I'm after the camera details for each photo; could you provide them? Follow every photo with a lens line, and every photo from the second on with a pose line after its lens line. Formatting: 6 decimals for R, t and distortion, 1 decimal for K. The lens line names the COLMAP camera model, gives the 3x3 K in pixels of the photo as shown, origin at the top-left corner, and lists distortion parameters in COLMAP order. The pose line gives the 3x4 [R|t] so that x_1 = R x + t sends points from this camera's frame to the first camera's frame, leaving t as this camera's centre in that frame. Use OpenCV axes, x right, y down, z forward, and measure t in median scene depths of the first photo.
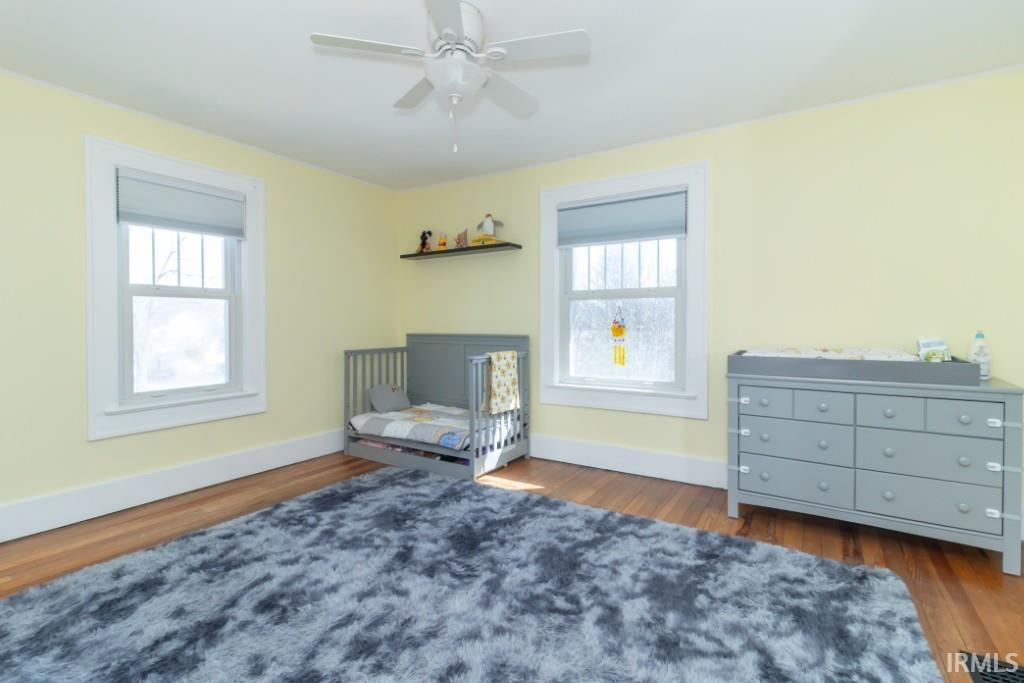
lens RADIAL K [[469.8, 0, 512.1], [0, 469.8, 353.2], [0, 0, 1]] dist [0.000768, -0.000023]
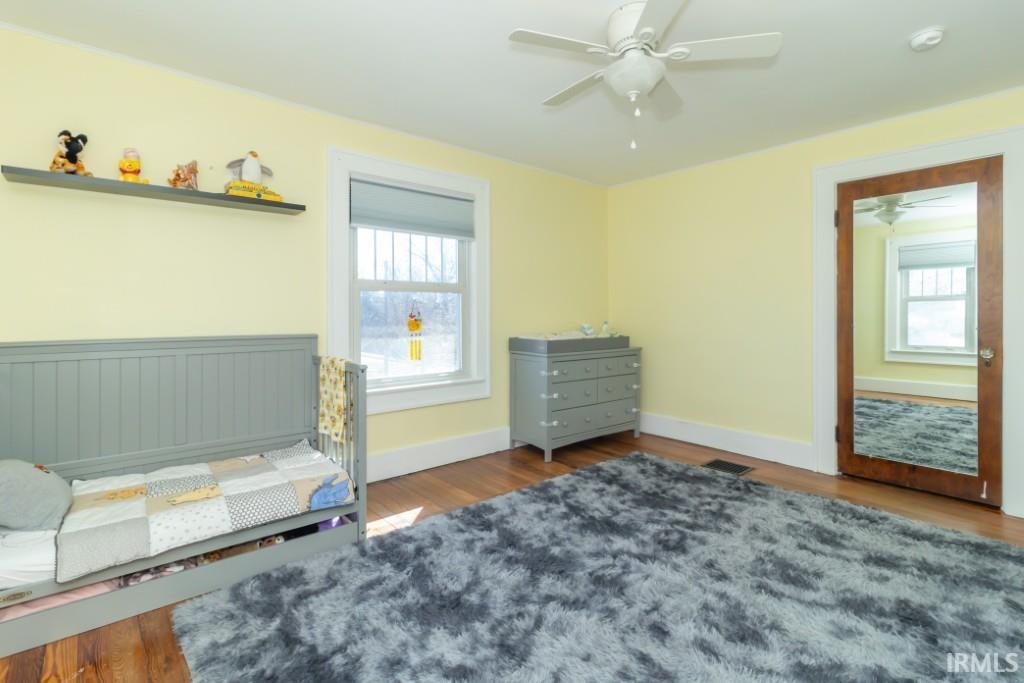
lens RADIAL K [[480.6, 0, 514.6], [0, 480.6, 334.1], [0, 0, 1]] dist [0.001411, -0.000107]
pose [[0.299343, -0.039613, 0.953323, -0.765090], [0.060716, 0.997904, 0.022400, -0.045187], [-0.952212, 0.051176, 0.301121, 0.600336]]
